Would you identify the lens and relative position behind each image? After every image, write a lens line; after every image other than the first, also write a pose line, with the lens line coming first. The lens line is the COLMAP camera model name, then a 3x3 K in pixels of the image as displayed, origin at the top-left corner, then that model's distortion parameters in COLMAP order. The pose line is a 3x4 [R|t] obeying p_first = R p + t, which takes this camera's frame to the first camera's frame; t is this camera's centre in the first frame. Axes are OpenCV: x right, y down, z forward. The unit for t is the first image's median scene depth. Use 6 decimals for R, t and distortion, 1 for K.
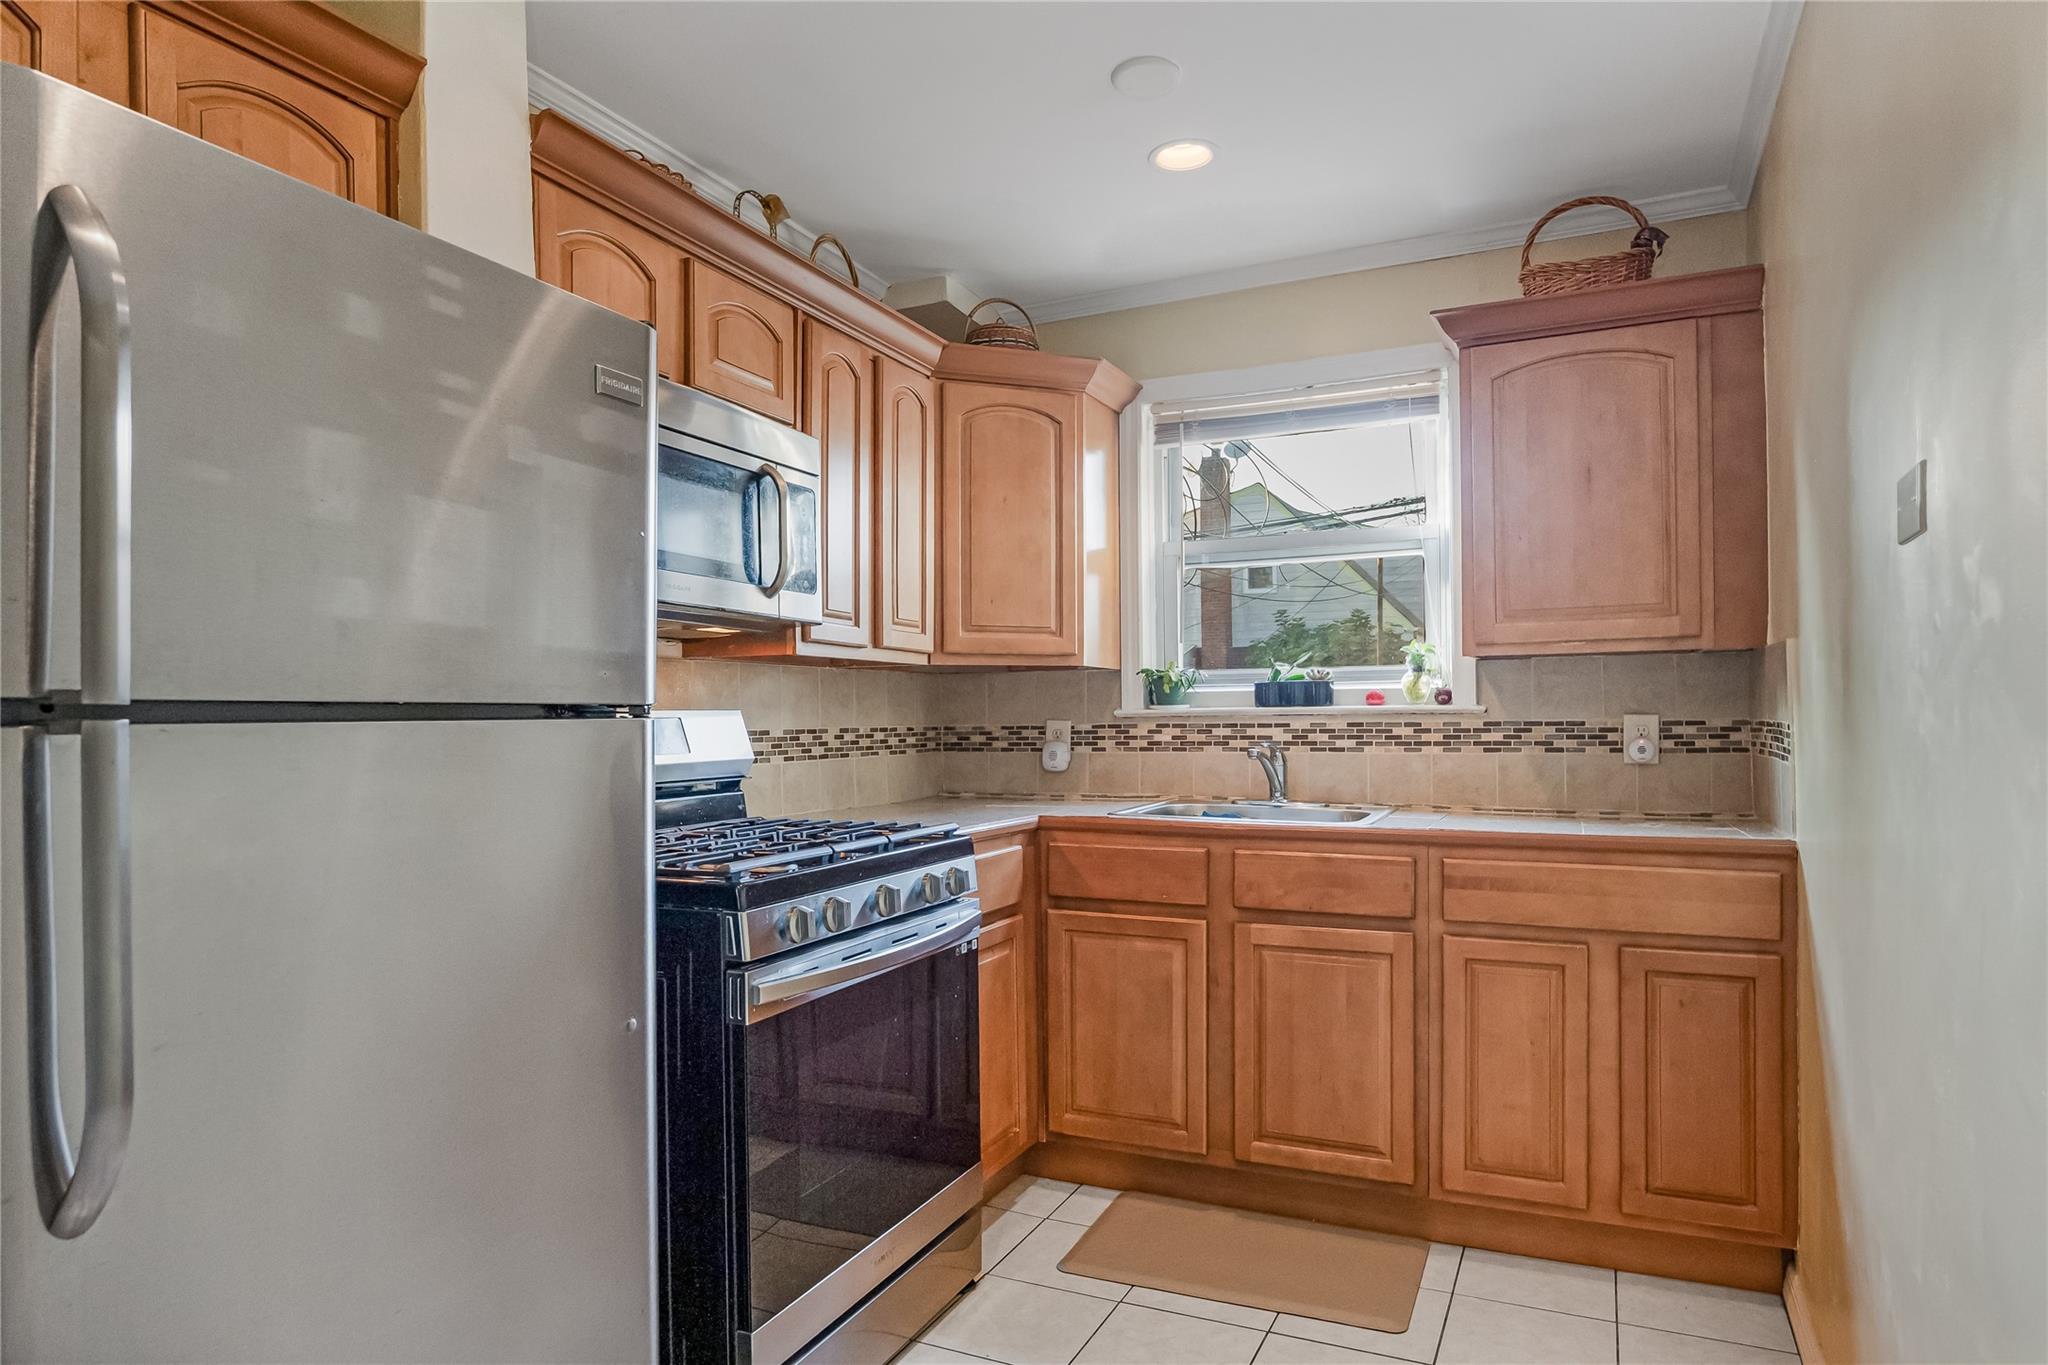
lens RADIAL K [[1216.3, 0, 1076.9], [0, 1216.3, 687.1], [0, 0, 1]] dist [0.044984, 0.000026]
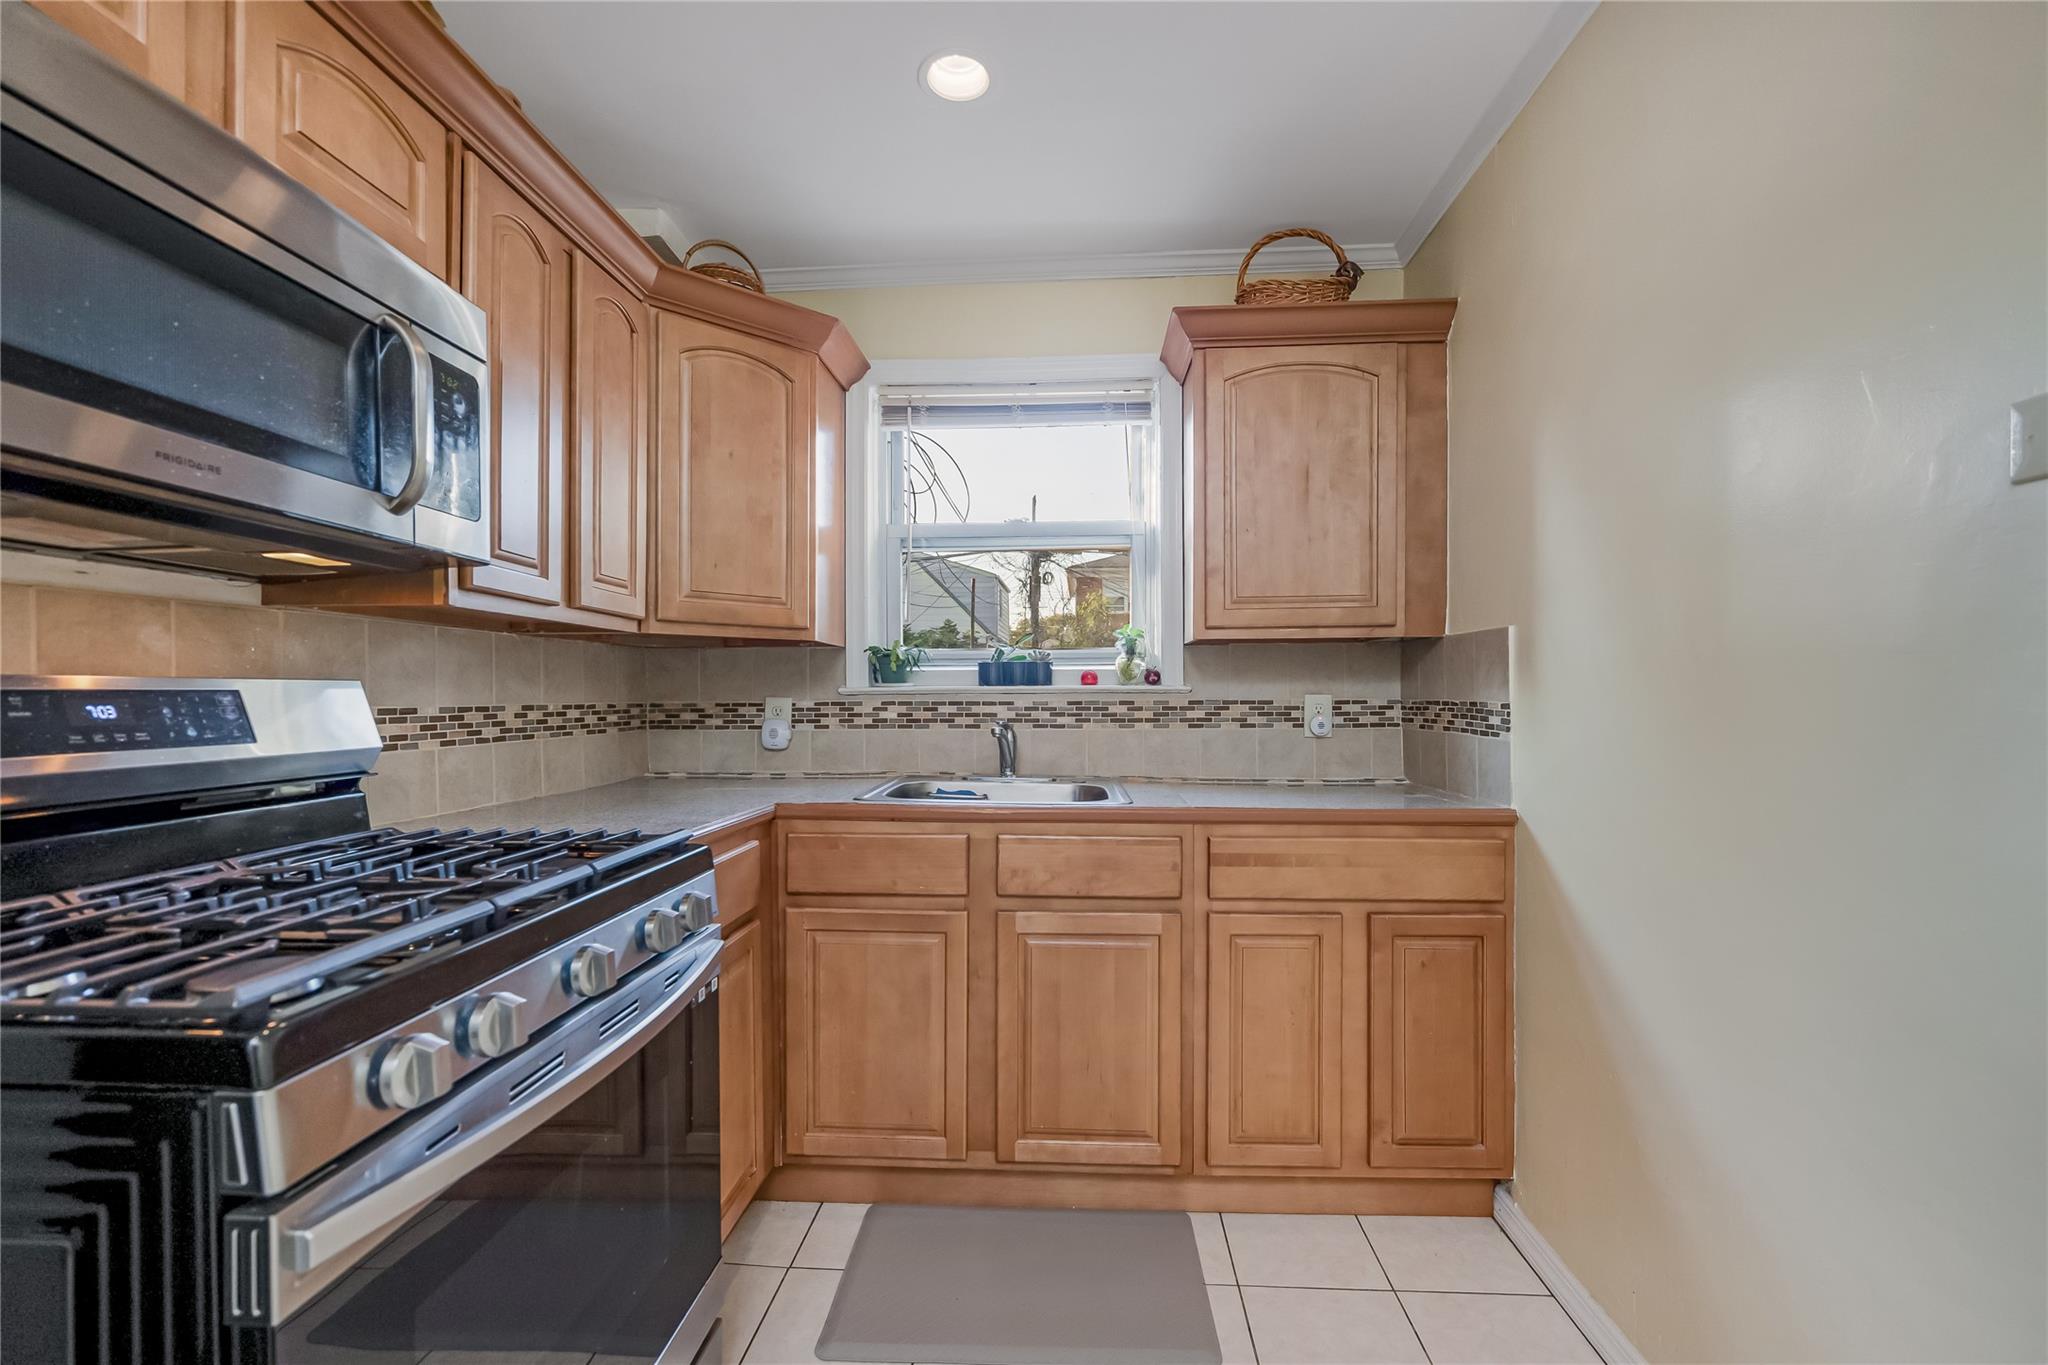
lens RADIAL K [[855.2, 0, 1043.3], [0, 855.2, 693.5], [0, 0, 1]] dist [0.002213, 0.000351]
pose [[0.940932, 0.006971, 0.338524, -0.060263], [-0.014019, 0.999733, 0.018381, 0.010581], [-0.338306, -0.022042, 0.940778, 0.348380]]
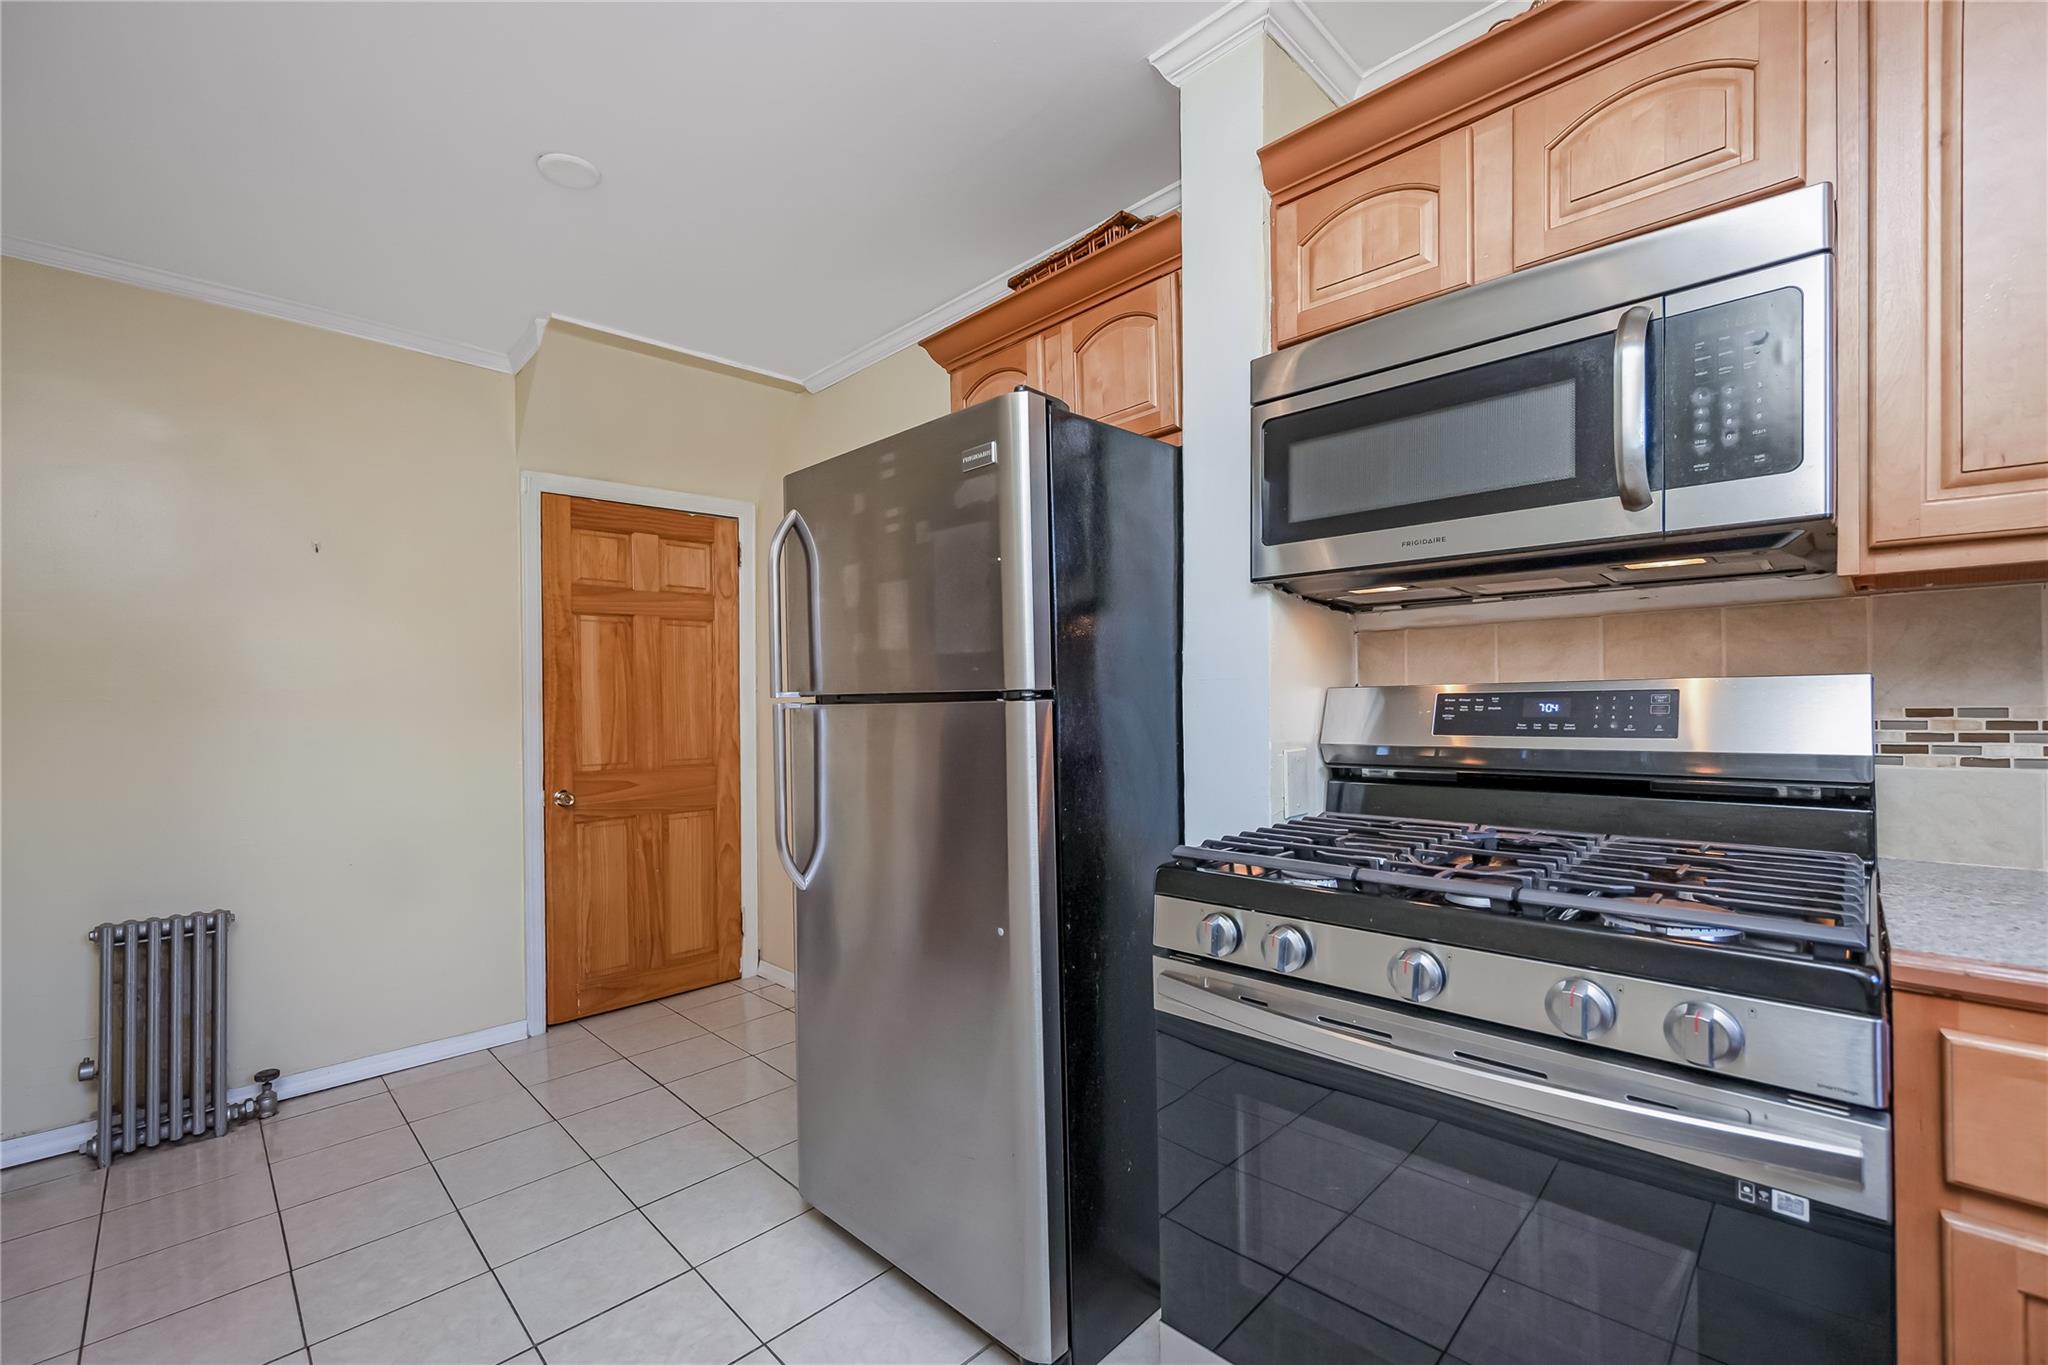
lens RADIAL K [[855.2, 0, 1043.3], [0, 855.2, 693.5], [0, 0, 1]] dist [0.002213, 0.000351]
pose [[-0.359352, 0.010919, -0.933138, 0.244876], [0.043615, 0.999035, -0.005106, 0.011780], [0.932182, -0.042534, -0.359481, 0.704506]]
